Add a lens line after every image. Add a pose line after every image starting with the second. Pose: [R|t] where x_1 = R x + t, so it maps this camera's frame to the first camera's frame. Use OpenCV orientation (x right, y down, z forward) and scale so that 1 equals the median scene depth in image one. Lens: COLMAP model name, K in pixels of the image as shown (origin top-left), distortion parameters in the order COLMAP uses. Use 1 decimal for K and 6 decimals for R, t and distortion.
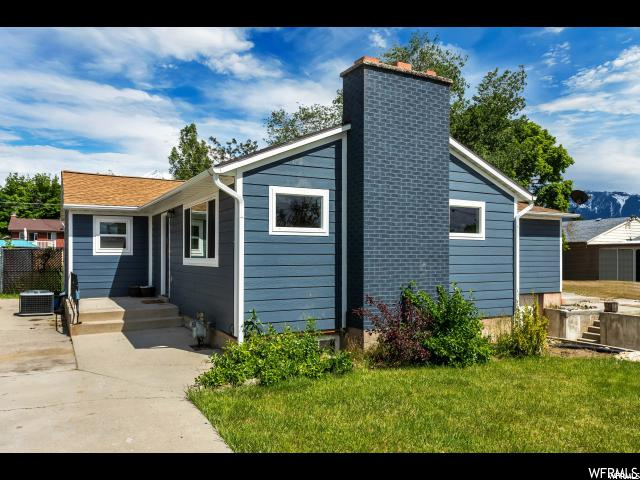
lens RADIAL K [[489.7, 0, 320.7], [0, 489.7, 254.9], [0, 0, 1]] dist [0.004388, 0.001636]
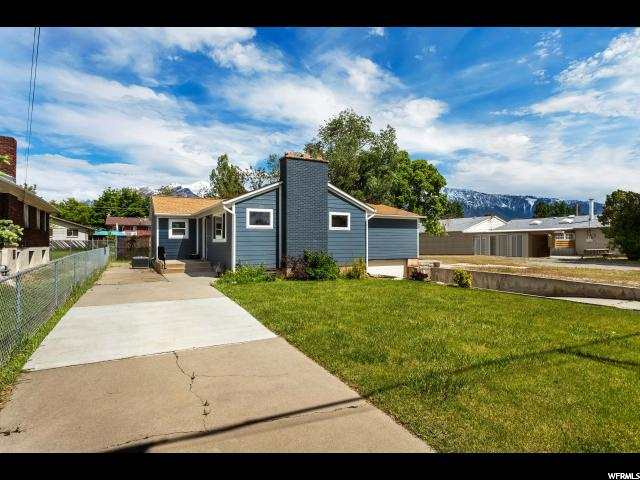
lens RADIAL K [[348.9, 0, 320.0], [0, 348.9, 240.0], [0, 0, 1]] dist [0.002439, 0.000320]
pose [[0.999992, -0.002998, 0.002803, 0.186847], [0.003006, 0.999991, -0.003012, 0.016497], [-0.002794, 0.003021, 0.999992, -0.535166]]
